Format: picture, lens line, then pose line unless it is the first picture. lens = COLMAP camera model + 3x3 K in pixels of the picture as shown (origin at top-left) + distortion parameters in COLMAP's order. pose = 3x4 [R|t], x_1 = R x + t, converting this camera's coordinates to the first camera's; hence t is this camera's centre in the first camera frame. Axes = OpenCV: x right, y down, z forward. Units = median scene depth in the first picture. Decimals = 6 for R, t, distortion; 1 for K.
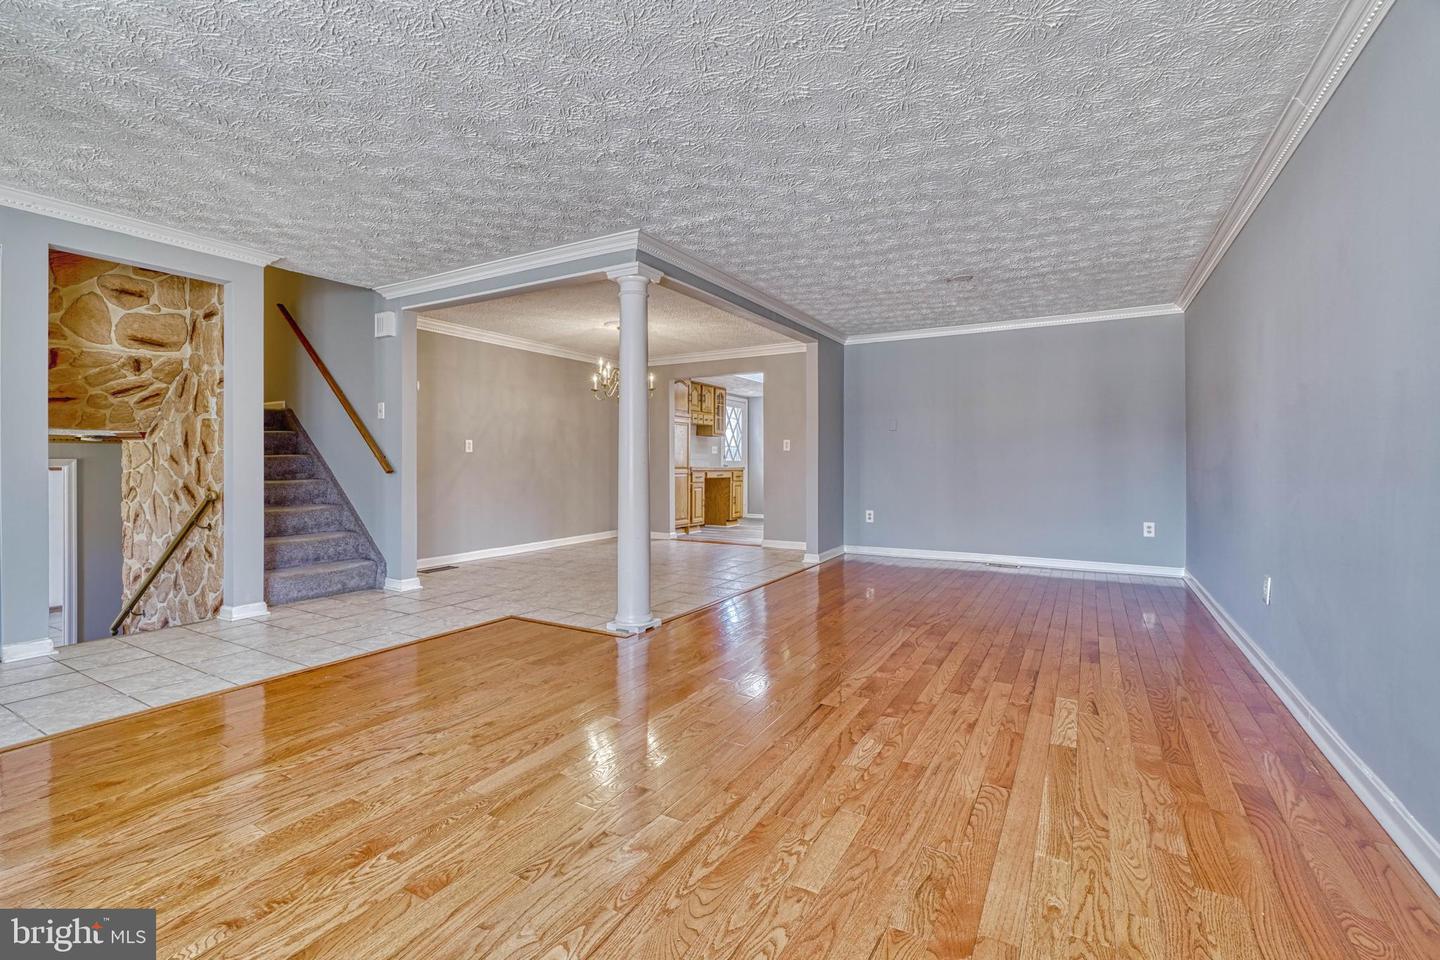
lens RADIAL K [[644.2, 0, 710.6], [0, 644.2, 467.6], [0, 0, 1]] dist [-0.011296, 0.004345]
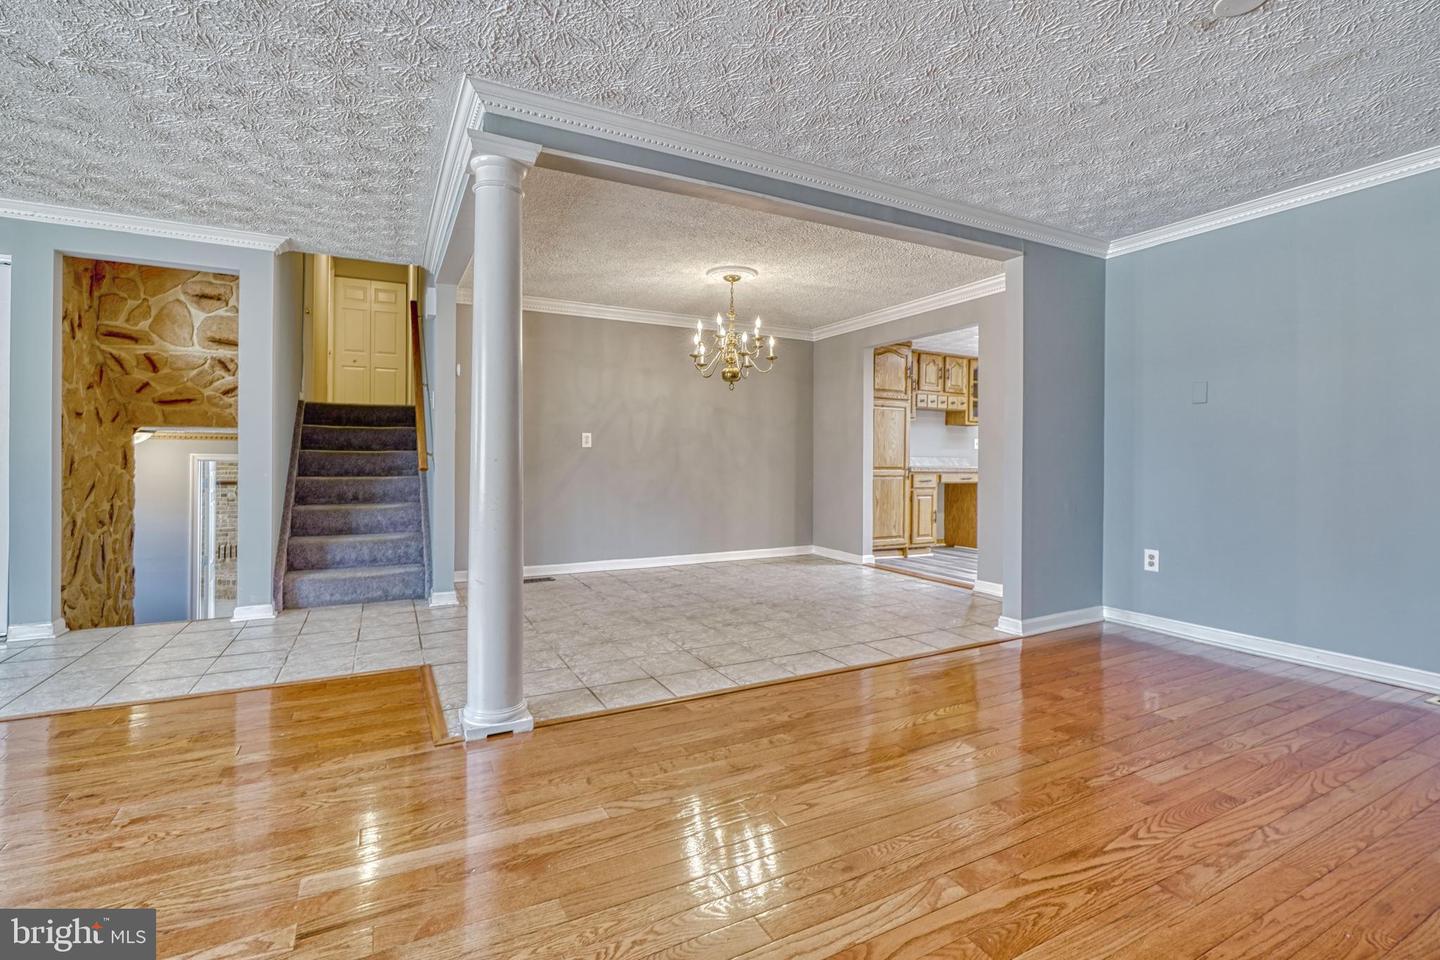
lens RADIAL K [[644.2, 0, 719.3], [0, 644.2, 459.5], [0, 0, 1]] dist [-0.011296, 0.004345]
pose [[0.846811, 0.004009, -0.531878, 0.245255], [-0.009359, 0.999929, -0.007364, -0.002874], [0.531811, 0.011214, 0.846789, 0.365960]]
